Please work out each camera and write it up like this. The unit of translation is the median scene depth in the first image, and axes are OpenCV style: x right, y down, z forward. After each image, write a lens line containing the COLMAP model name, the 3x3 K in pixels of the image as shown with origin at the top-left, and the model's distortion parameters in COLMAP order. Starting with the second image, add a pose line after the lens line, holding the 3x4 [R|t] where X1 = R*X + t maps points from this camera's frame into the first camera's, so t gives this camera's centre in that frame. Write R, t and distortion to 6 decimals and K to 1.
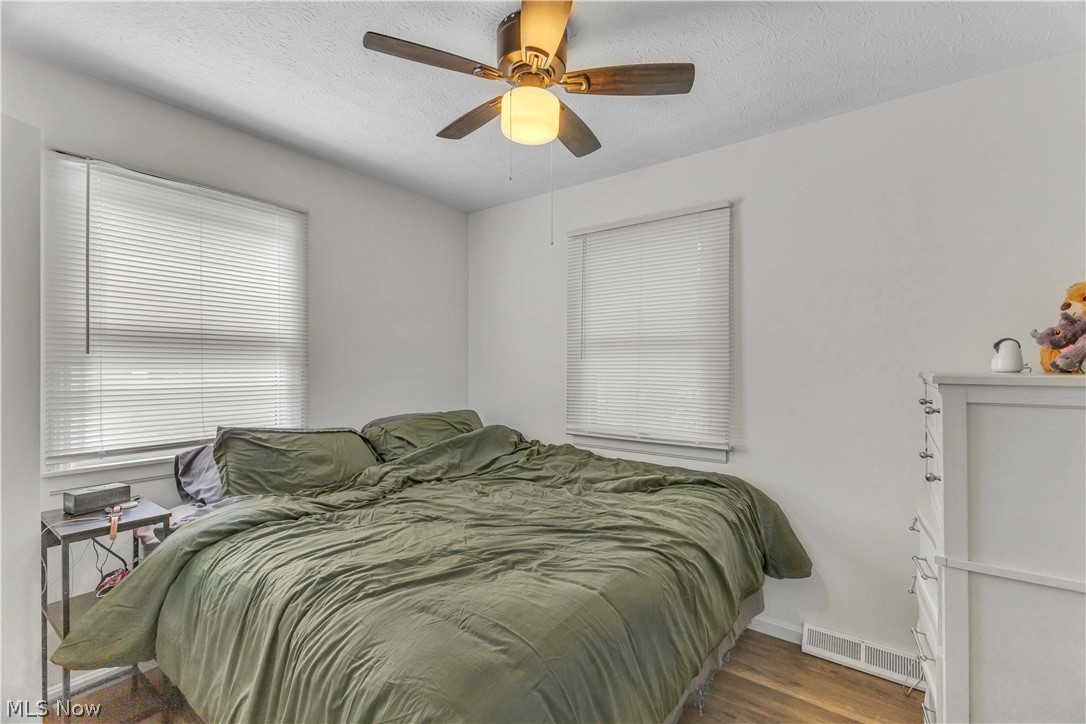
lens RADIAL K [[470.8, 0, 542.7], [0, 470.8, 365.9], [0, 0, 1]] dist [0.003321, 0.000216]
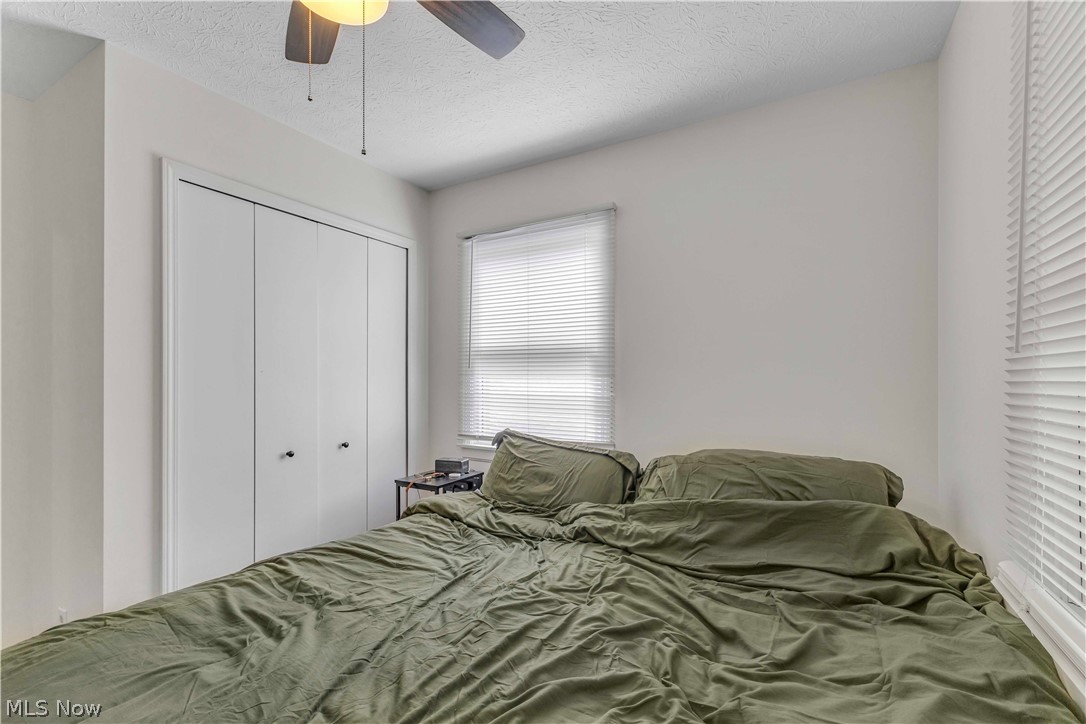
lens RADIAL K [[470.8, 0, 527.0], [0, 470.8, 377.3], [0, 0, 1]] dist [0.003321, 0.000216]
pose [[0.133273, -0.002301, -0.991077, 0.433790], [-0.000730, 0.999997, -0.002420, 0.004509], [0.991079, 0.001046, 0.133271, 0.824249]]
